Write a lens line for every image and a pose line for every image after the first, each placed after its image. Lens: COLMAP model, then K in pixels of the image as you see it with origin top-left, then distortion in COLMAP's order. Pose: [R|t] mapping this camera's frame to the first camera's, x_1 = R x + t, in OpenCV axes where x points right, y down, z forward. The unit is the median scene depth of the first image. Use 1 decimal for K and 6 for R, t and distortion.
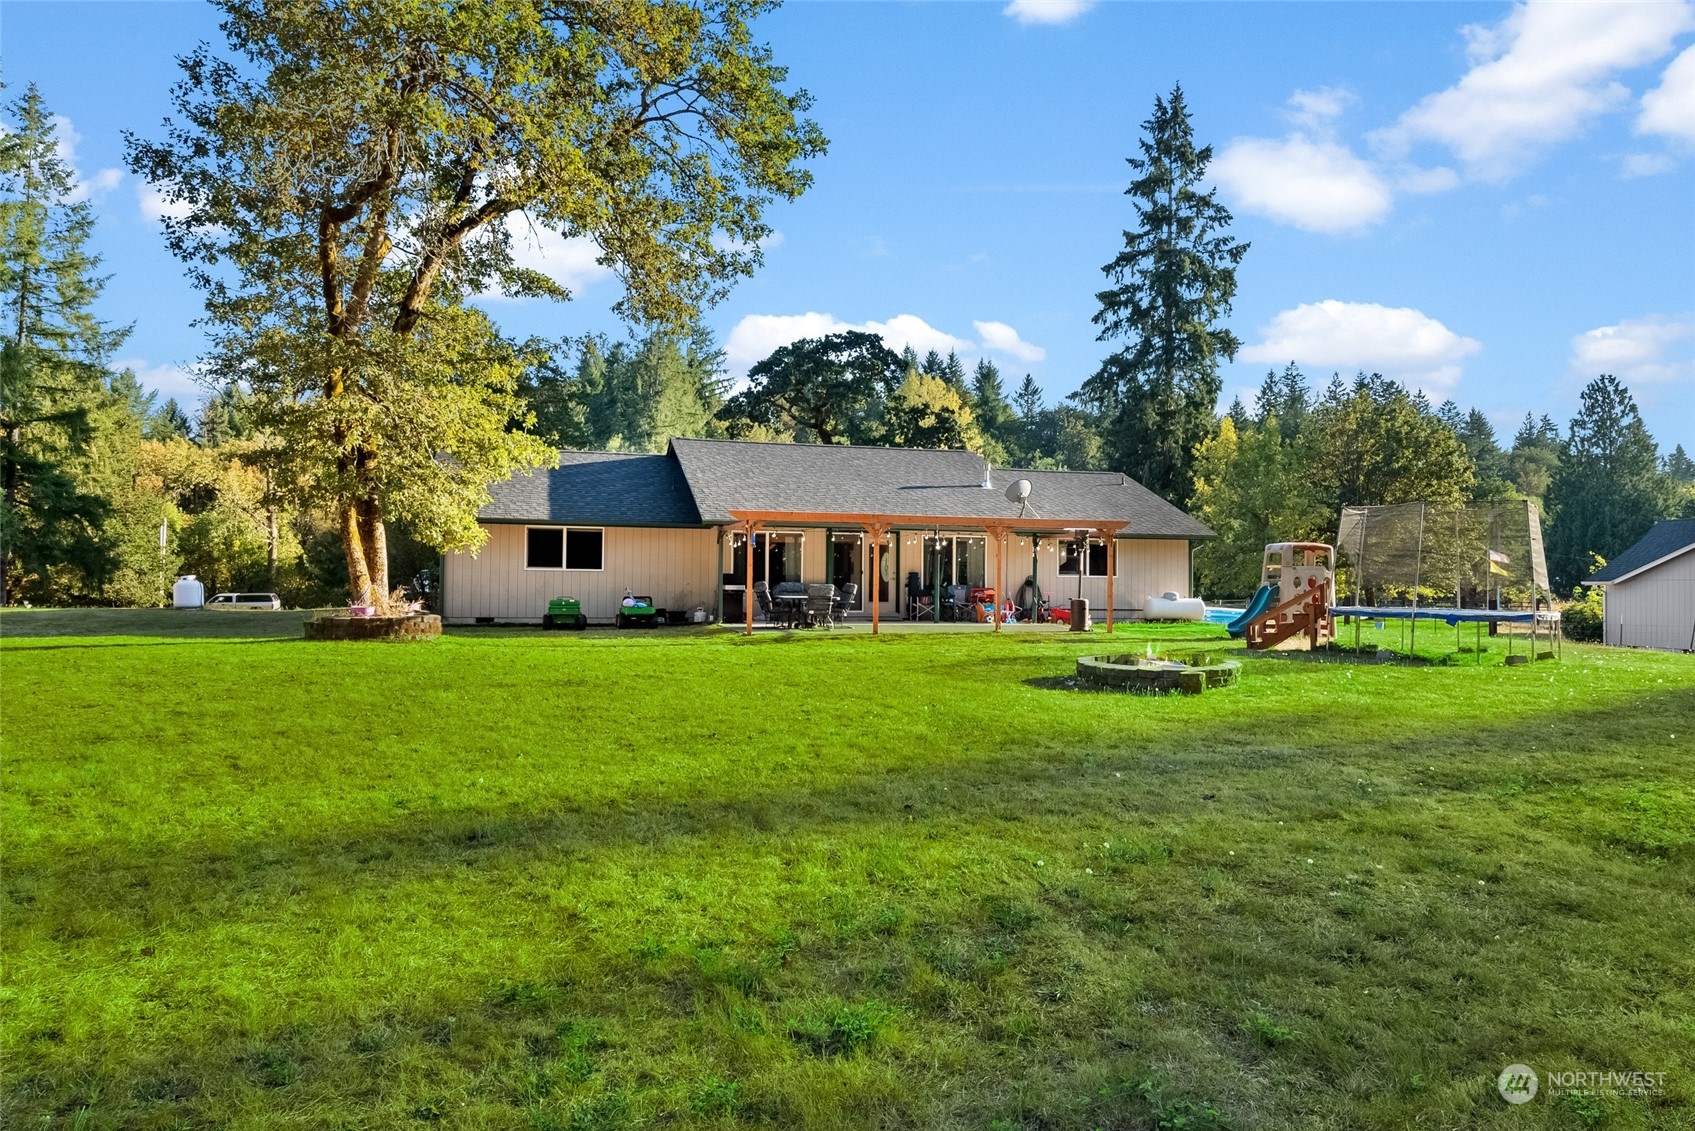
lens RADIAL K [[1122.3, 0, 846.1], [0, 1122.3, 568.0], [0, 0, 1]] dist [-0.030367, -0.000361]
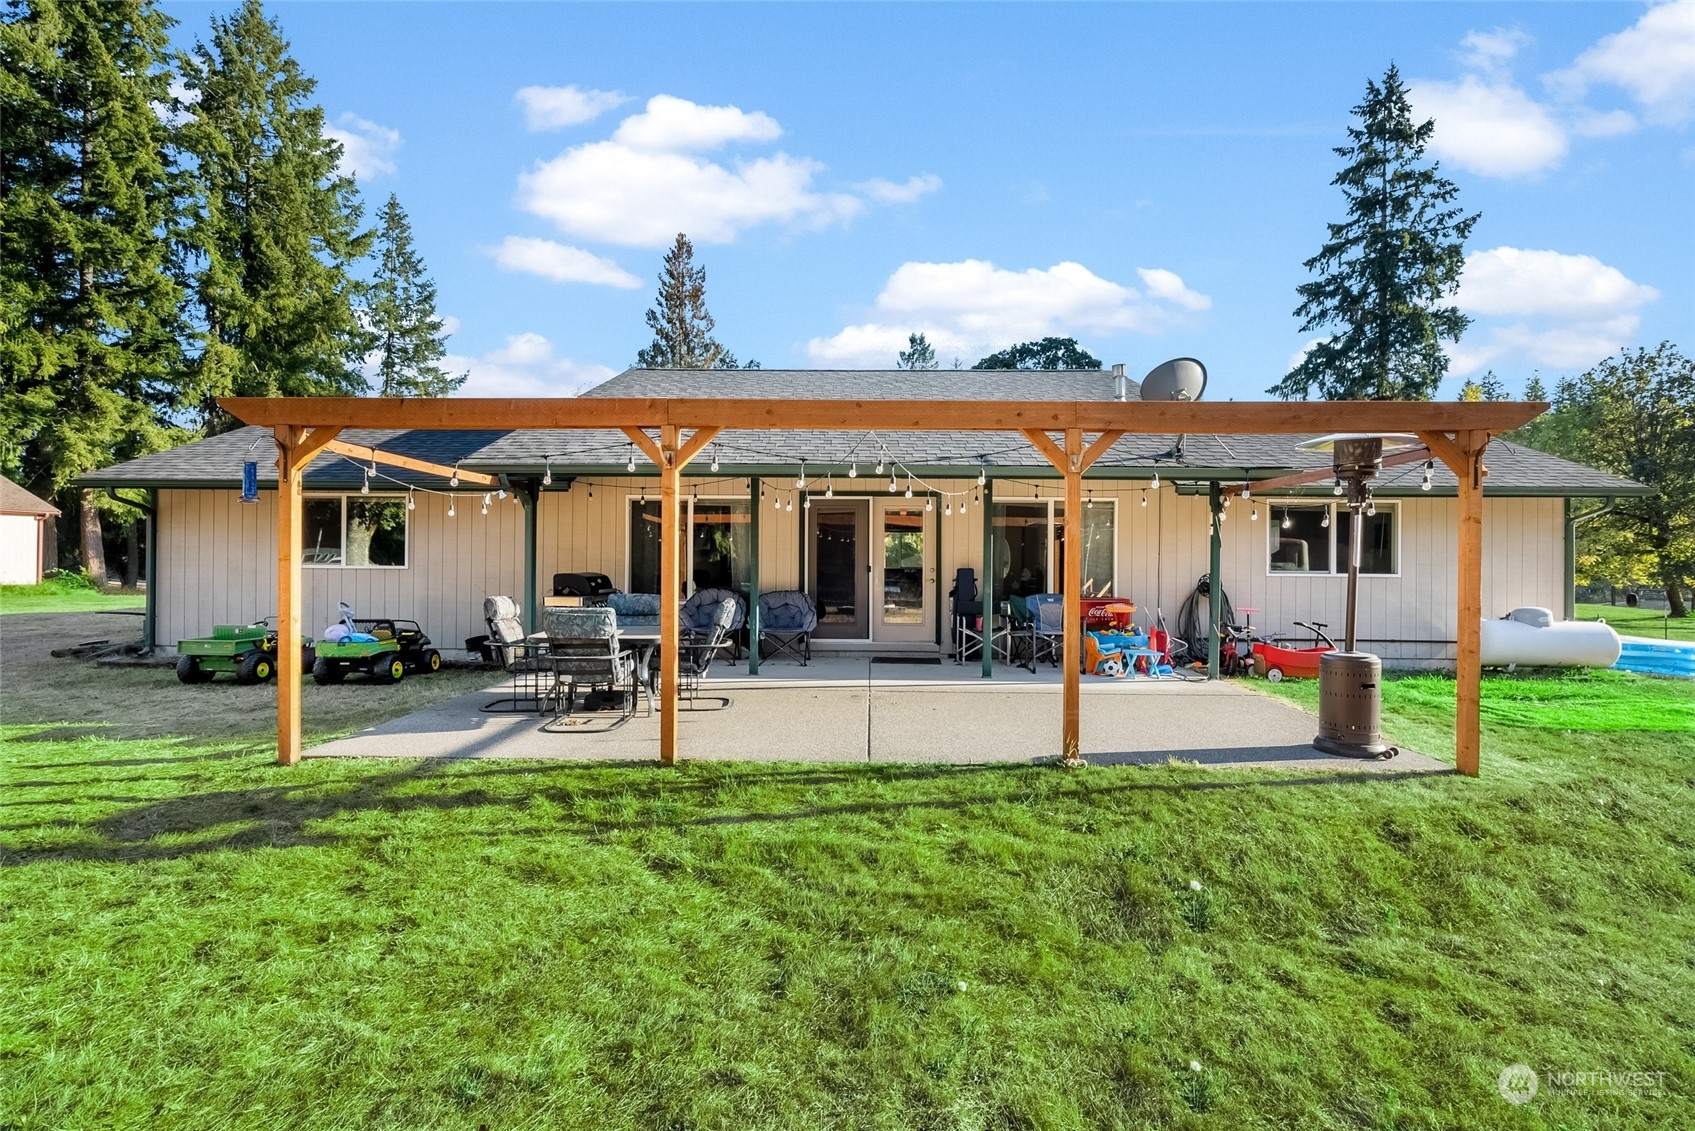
lens RADIAL K [[771.6, 0, 849.7], [0, 771.6, 559.3], [0, 0, 1]] dist [-0.010552, 0.004331]
pose [[0.955217, -0.005251, -0.295861, 0.038481], [0.005801, 0.999983, 0.000982, -0.000372], [0.295850, -0.002655, 0.955231, 0.211779]]
